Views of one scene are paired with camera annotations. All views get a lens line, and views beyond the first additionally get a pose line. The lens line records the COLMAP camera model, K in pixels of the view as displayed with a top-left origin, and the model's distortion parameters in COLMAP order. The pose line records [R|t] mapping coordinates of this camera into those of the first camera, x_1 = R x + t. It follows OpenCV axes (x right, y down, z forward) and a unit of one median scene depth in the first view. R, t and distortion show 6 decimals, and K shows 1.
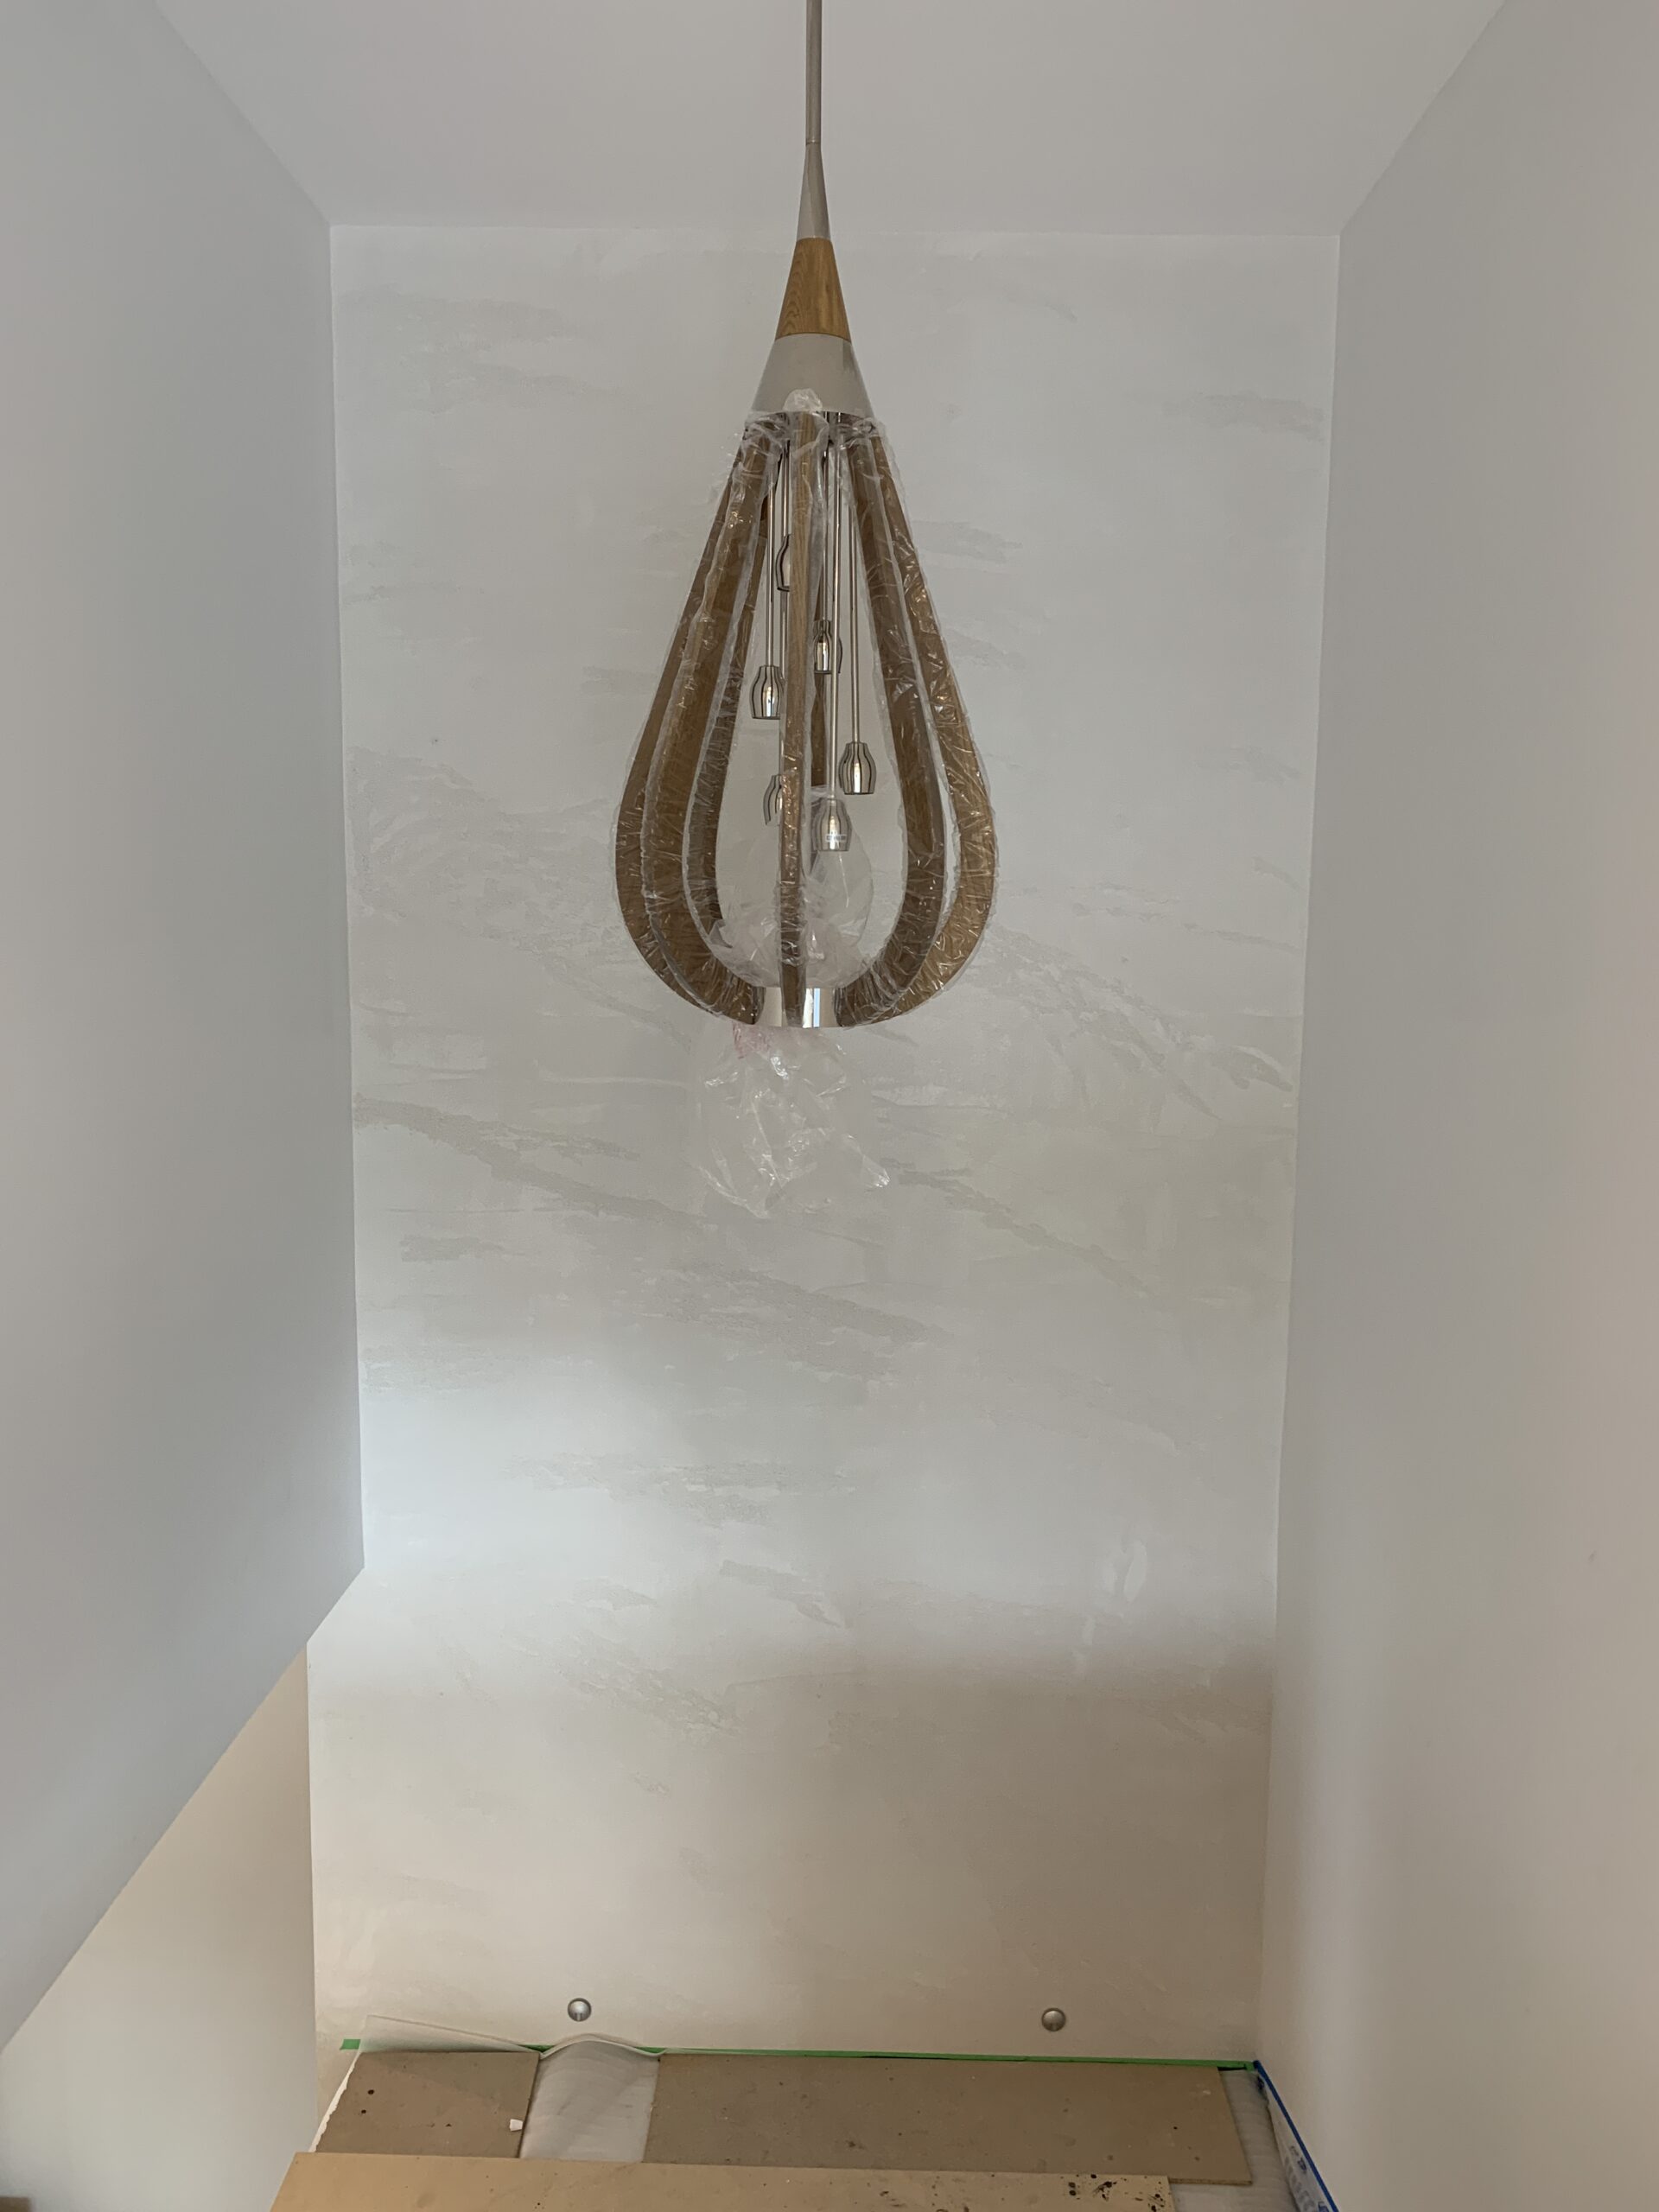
lens RADIAL K [[1687.7, 0, 844.4], [0, 1687.7, 1081.5], [0, 0, 1]] dist [0.002767, -0.021555]
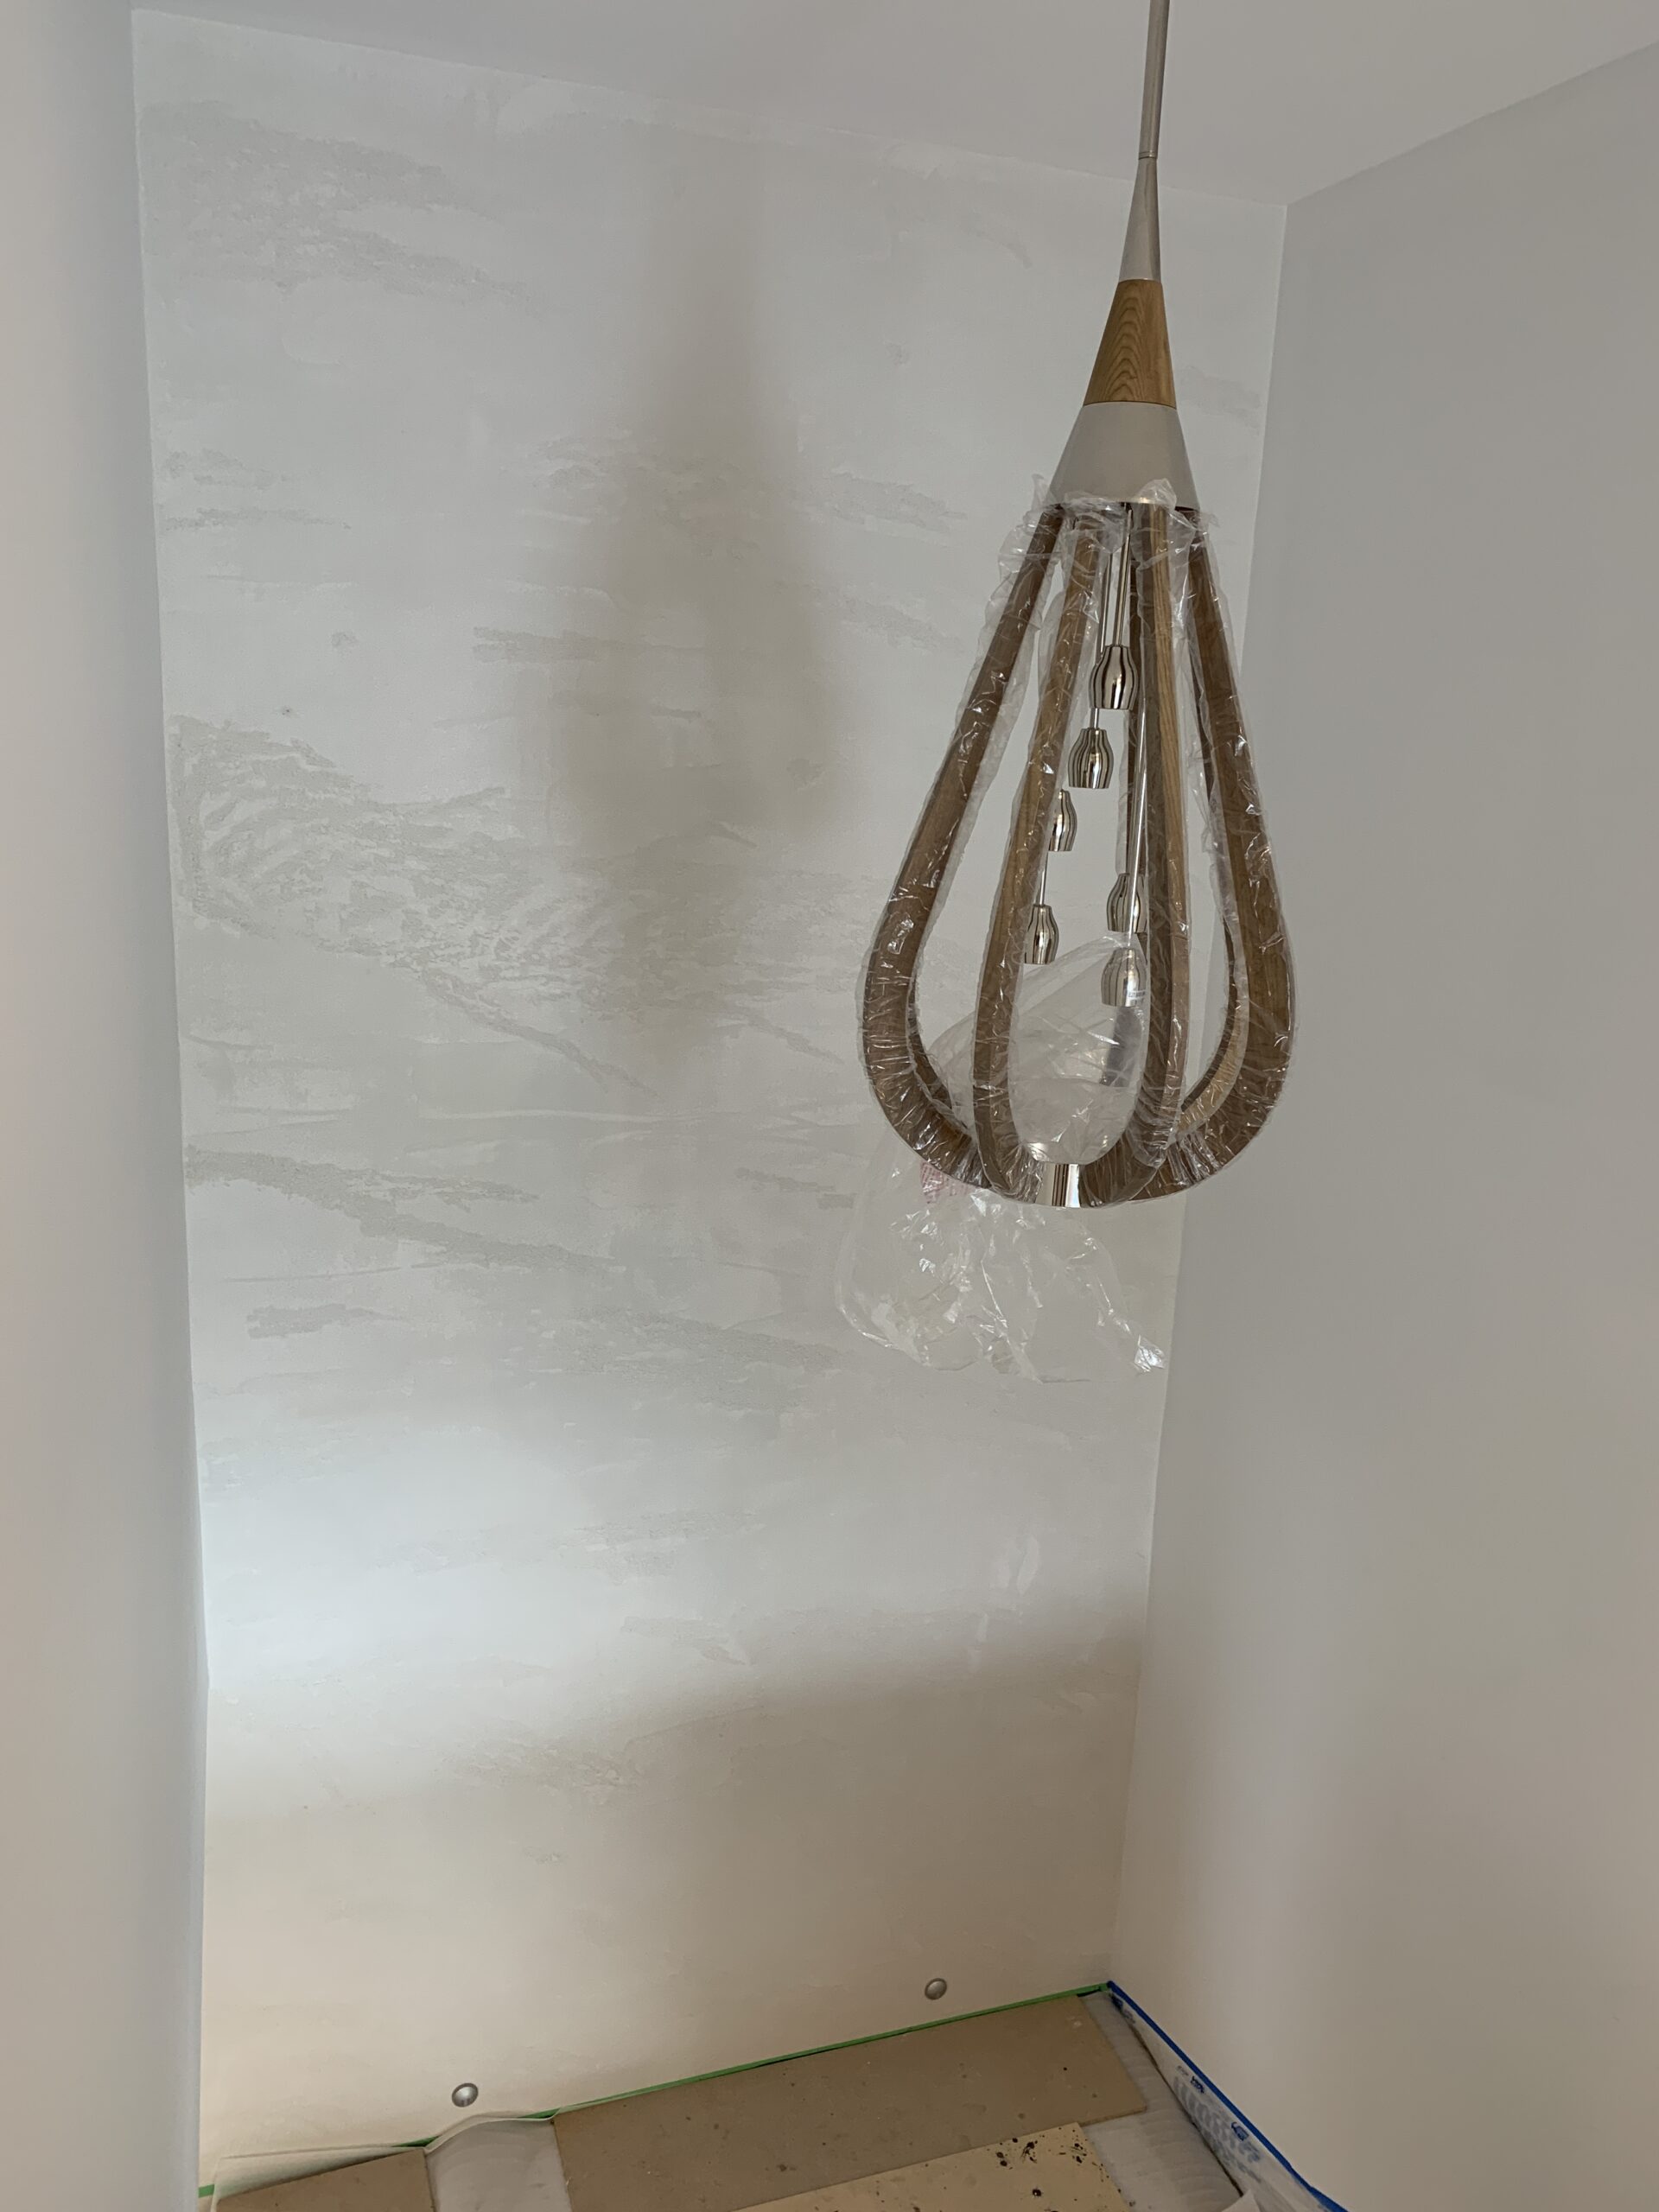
lens RADIAL K [[1687.7, 0, 857.3], [0, 1687.7, 1082.4], [0, 0, 1]] dist [0.002767, -0.021555]
pose [[0.936838, -0.041918, 0.347243, -0.266103], [-0.002525, 0.991956, 0.126559, -0.125386], [-0.349755, -0.119442, 0.929196, 0.137083]]
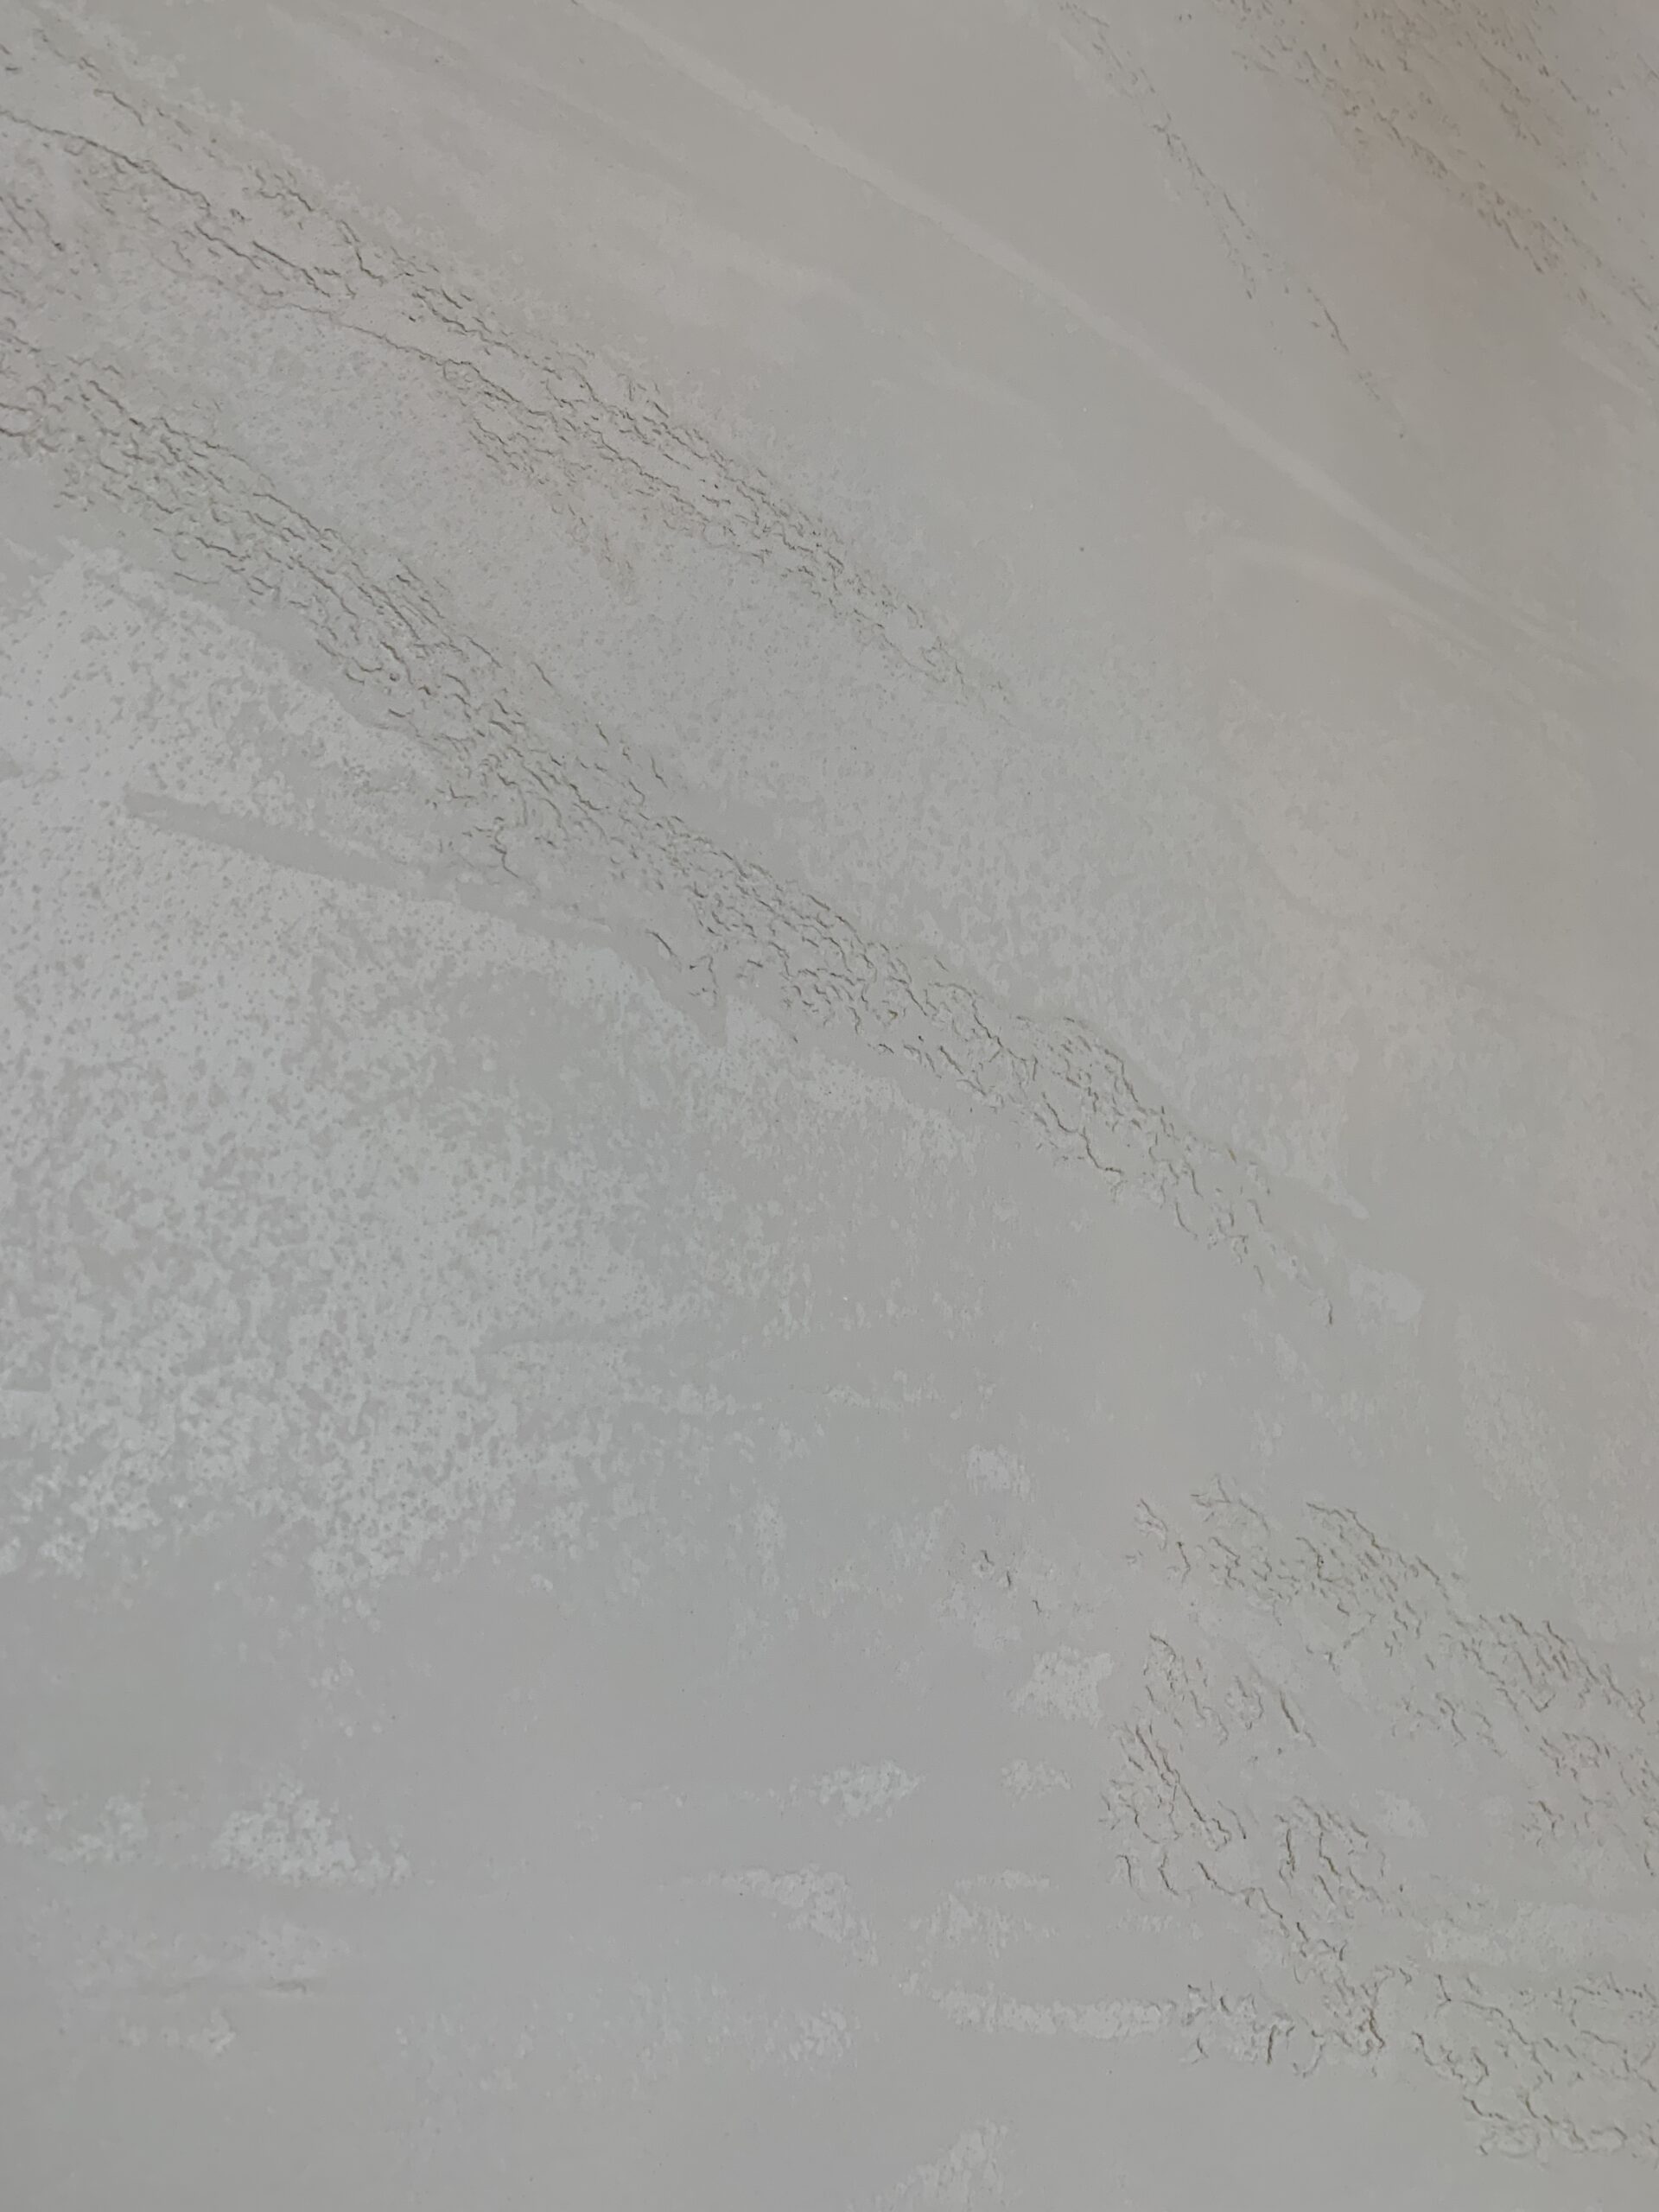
lens RADIAL K [[1687.7, 0, 824.5], [0, 1687.7, 1108.6], [0, 0, 1]] dist [0.002767, -0.021555]
pose [[0.823124, 0.217131, 0.524711, -0.197939], [0.018092, 0.913515, -0.406403, 0.129708], [-0.567574, 0.344013, 0.748007, 0.914306]]
